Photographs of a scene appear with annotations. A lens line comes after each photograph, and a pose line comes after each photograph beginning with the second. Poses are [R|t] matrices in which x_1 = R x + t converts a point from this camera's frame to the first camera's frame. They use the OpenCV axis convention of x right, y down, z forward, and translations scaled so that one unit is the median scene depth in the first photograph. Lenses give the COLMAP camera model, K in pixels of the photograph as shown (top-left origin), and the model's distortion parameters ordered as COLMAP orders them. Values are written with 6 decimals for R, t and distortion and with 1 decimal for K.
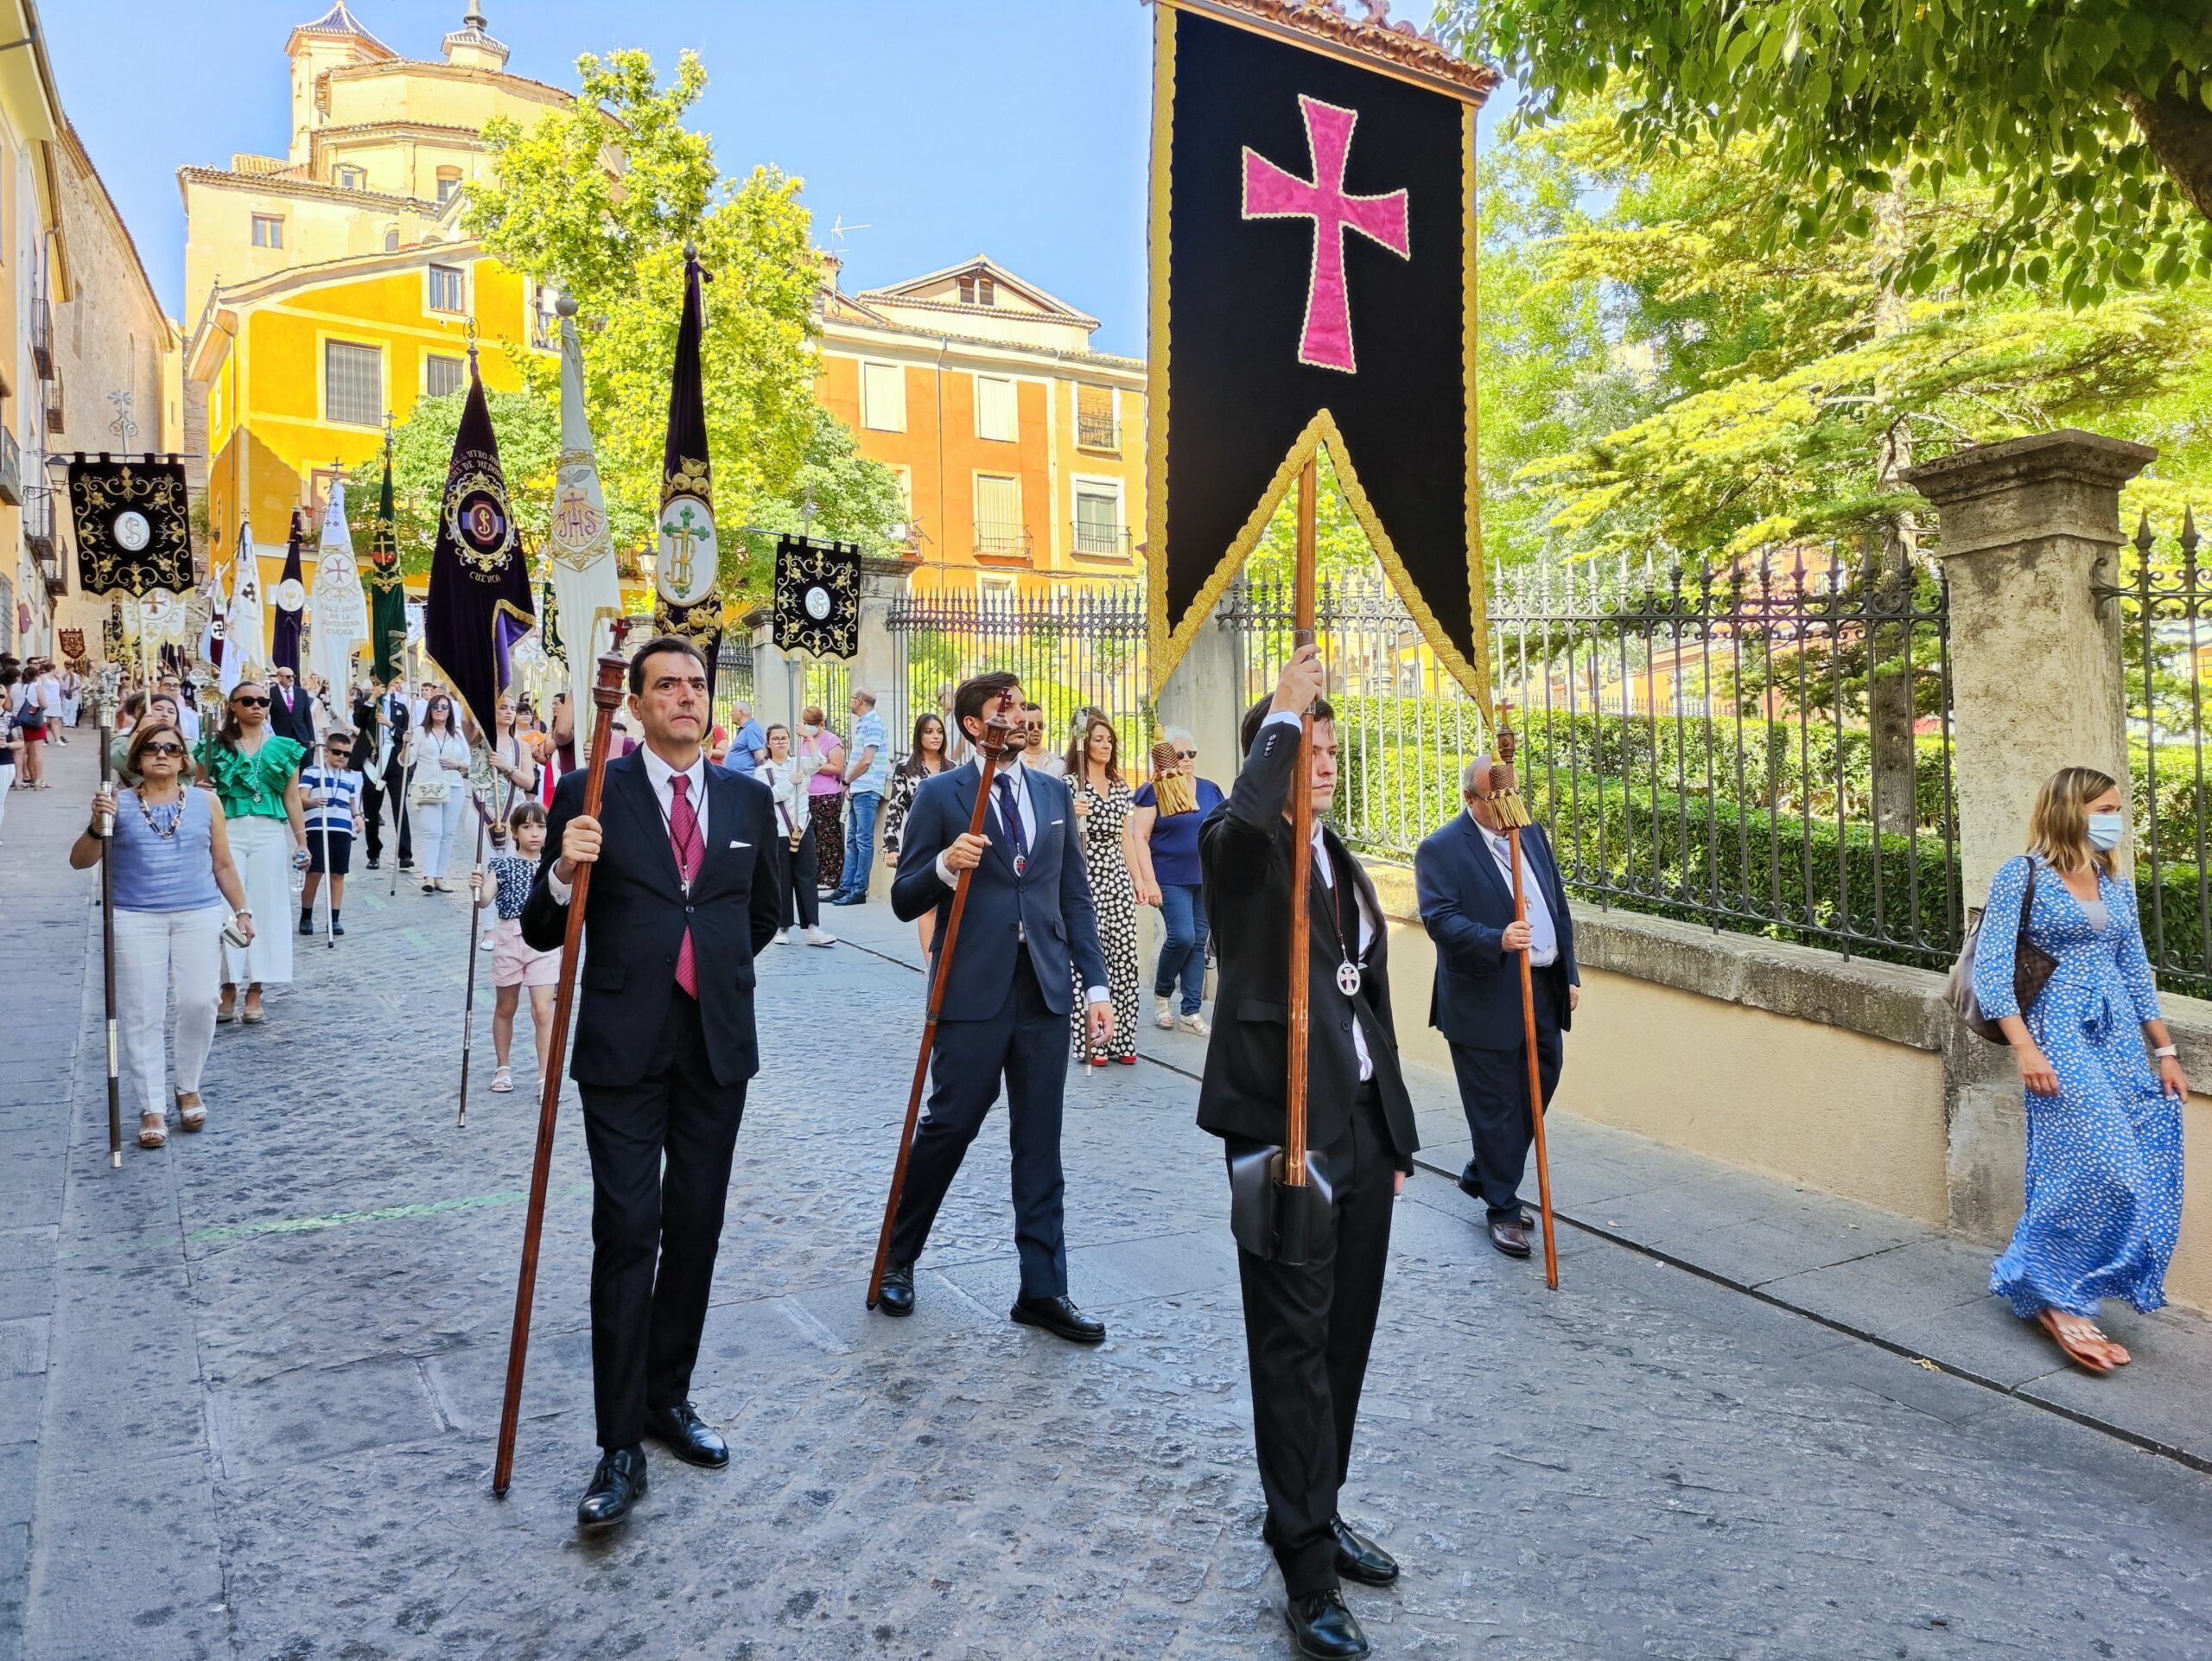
lens RADIAL K [[1607.5, 0, 1088.5], [0, 1607.5, 826.5], [0, 0, 1]] dist [0.003498, 0.007241]
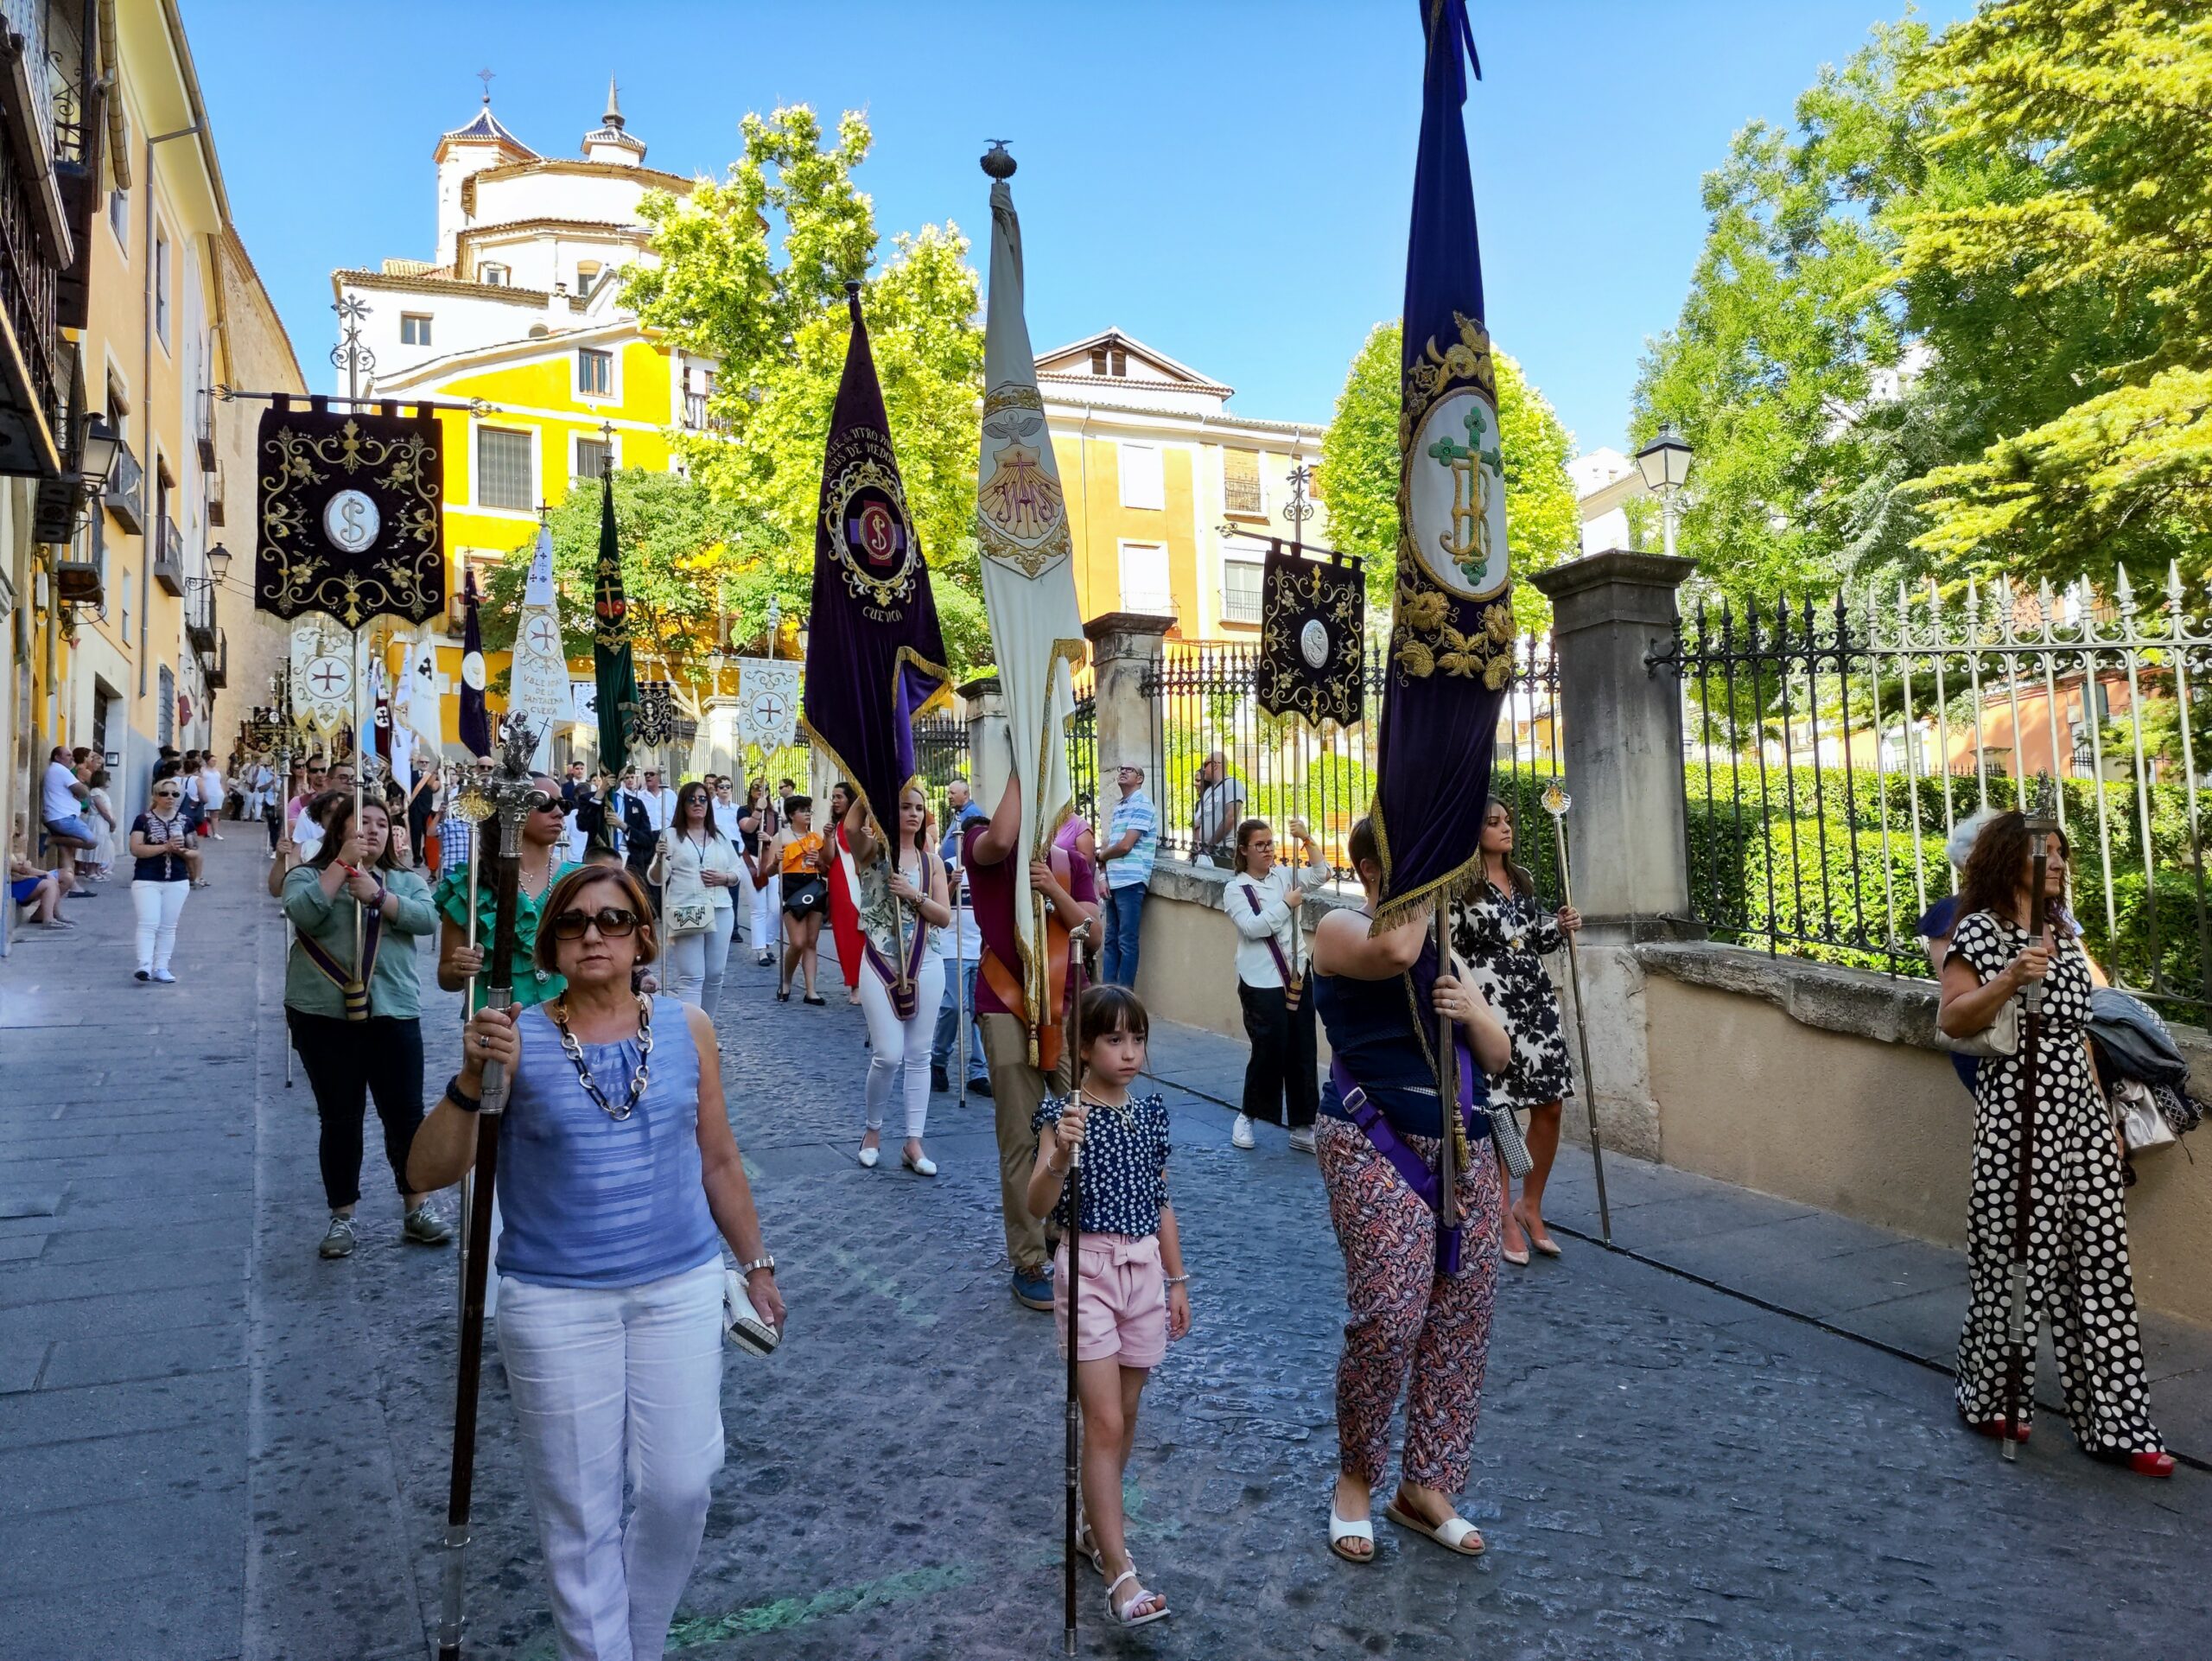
lens RADIAL K [[1607.5, 0, 1104.6], [0, 1607.5, 835.0], [0, 0, 1]] dist [0.003498, 0.007241]
pose [[0.997760, -0.018287, -0.064340, -0.039619], [0.015757, 0.999091, -0.039611, -0.006338], [0.065006, 0.038508, 0.997142, 0.061361]]
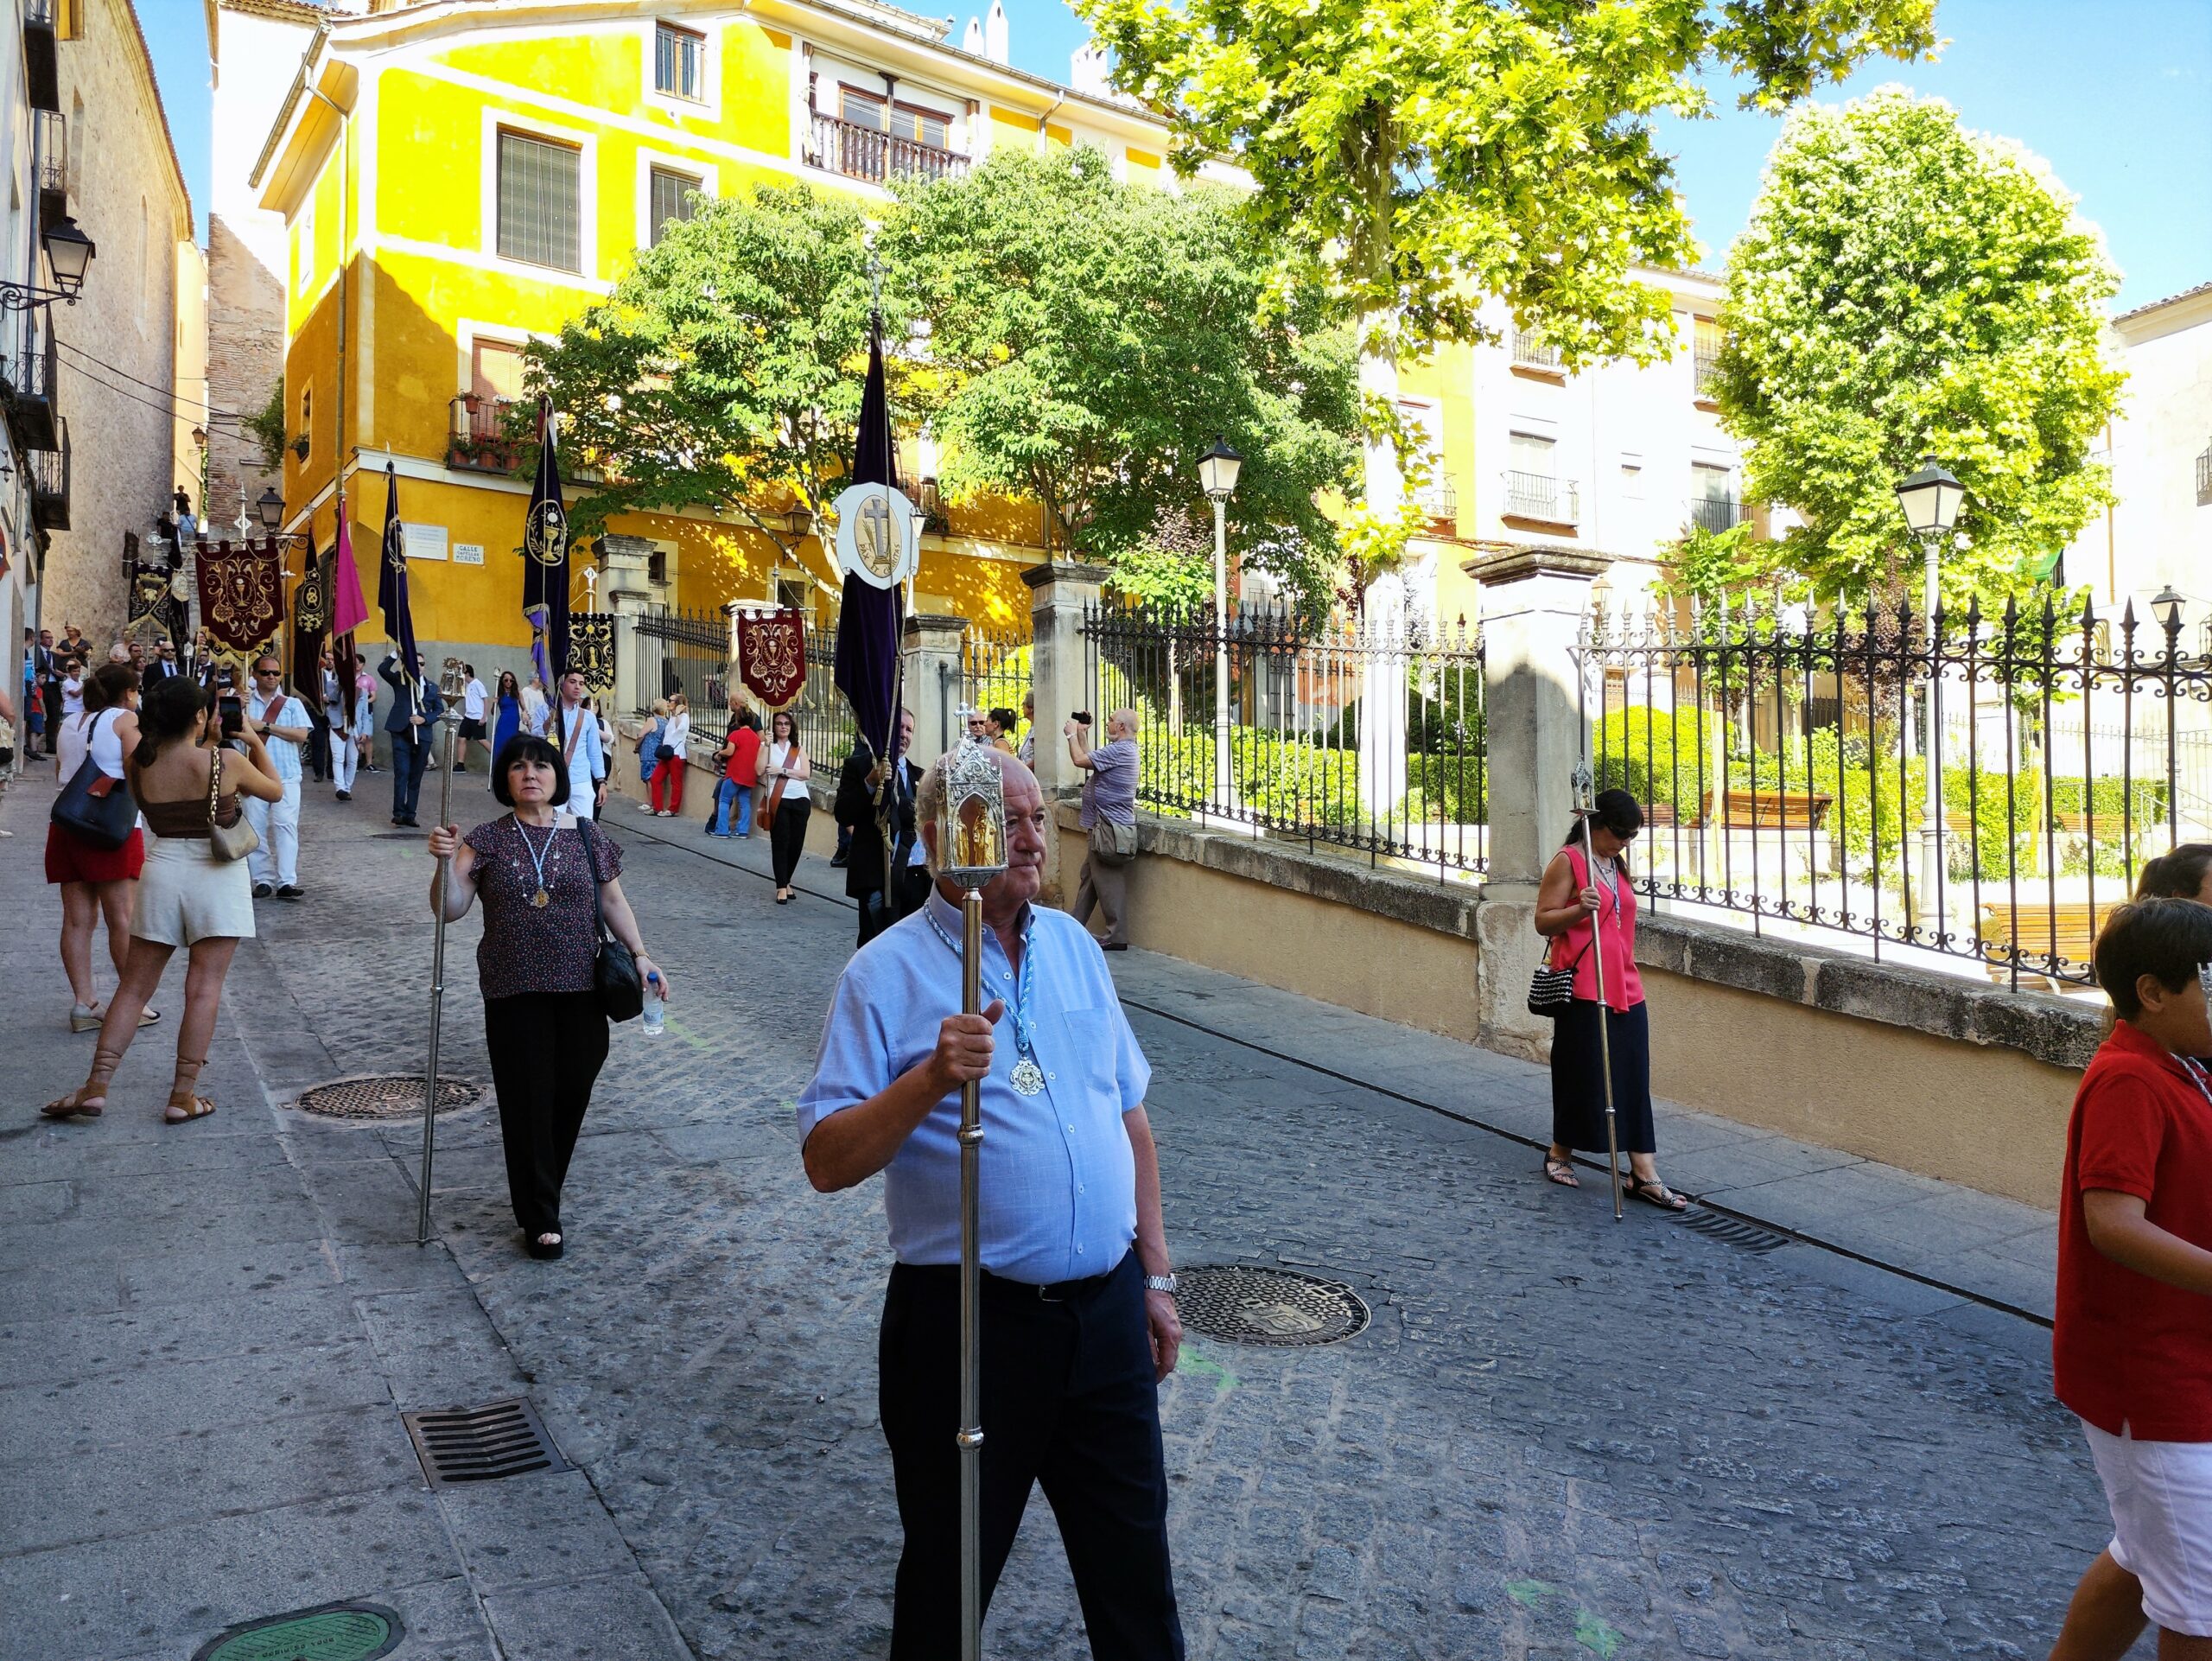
lens RADIAL K [[1607.5, 0, 1095.5], [0, 1607.5, 829.2], [0, 0, 1]] dist [0.003498, 0.007241]
pose [[0.999702, 0.016510, 0.017974, -0.352819], [-0.016583, 0.999855, 0.003955, -0.056811], [-0.017906, -0.004252, 0.999831, 0.533629]]
